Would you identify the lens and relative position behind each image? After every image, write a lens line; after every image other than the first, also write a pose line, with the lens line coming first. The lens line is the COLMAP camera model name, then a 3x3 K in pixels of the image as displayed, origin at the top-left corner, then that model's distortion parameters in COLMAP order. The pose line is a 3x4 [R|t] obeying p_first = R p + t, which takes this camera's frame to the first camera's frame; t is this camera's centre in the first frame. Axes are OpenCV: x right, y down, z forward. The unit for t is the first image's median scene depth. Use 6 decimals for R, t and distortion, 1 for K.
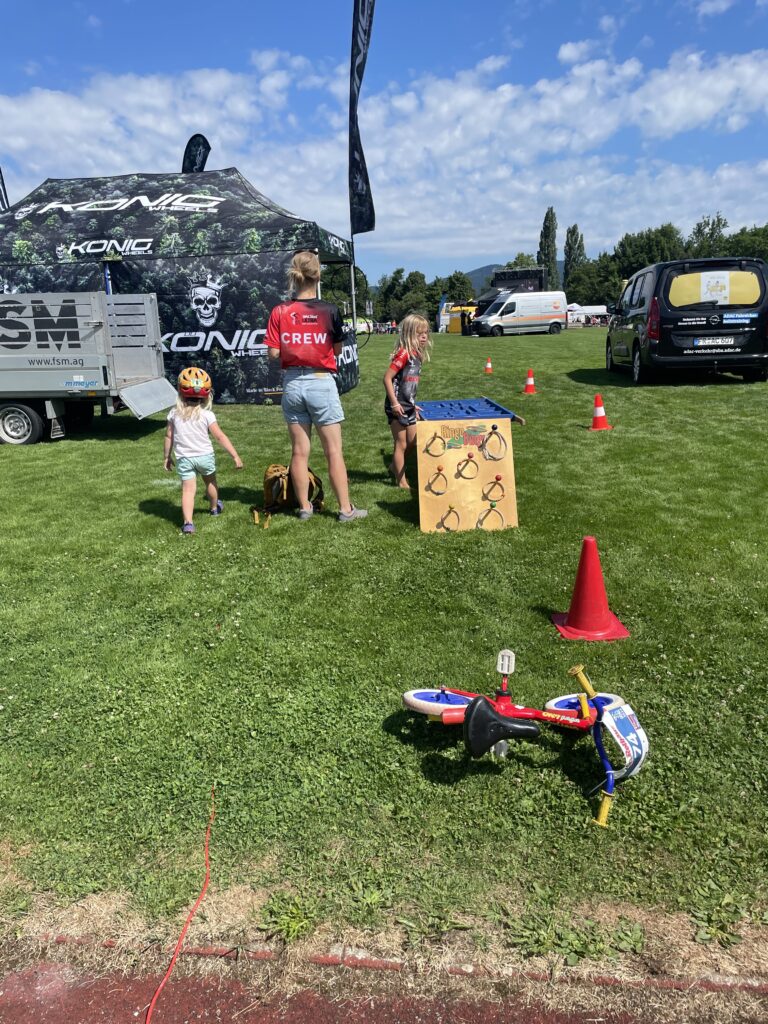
lens RADIAL K [[775.7, 0, 395.2], [0, 775.7, 512.8], [0, 0, 1]] dist [0.095398, -0.152510]
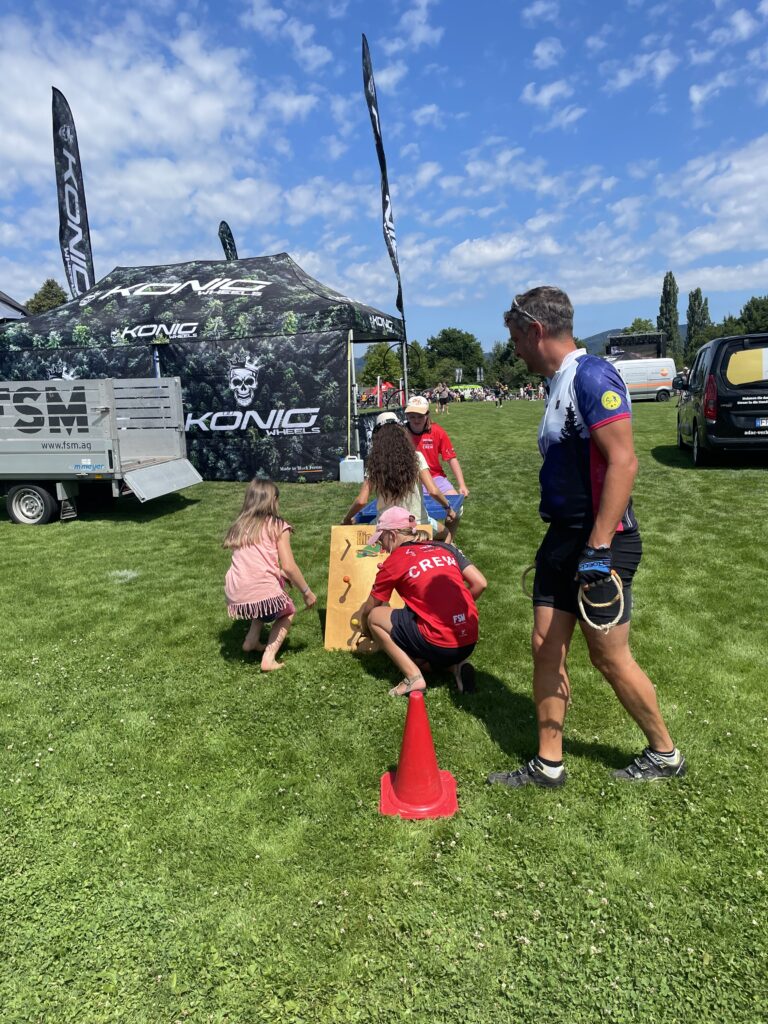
lens RADIAL K [[775.7, 0, 395.2], [0, 775.7, 512.8], [0, 0, 1]] dist [0.095398, -0.152510]
pose [[0.987380, 0.021194, -0.156946, 0.113540], [-0.033445, 0.996560, -0.075829, -0.030643], [0.154799, 0.080121, 0.984692, 0.048592]]
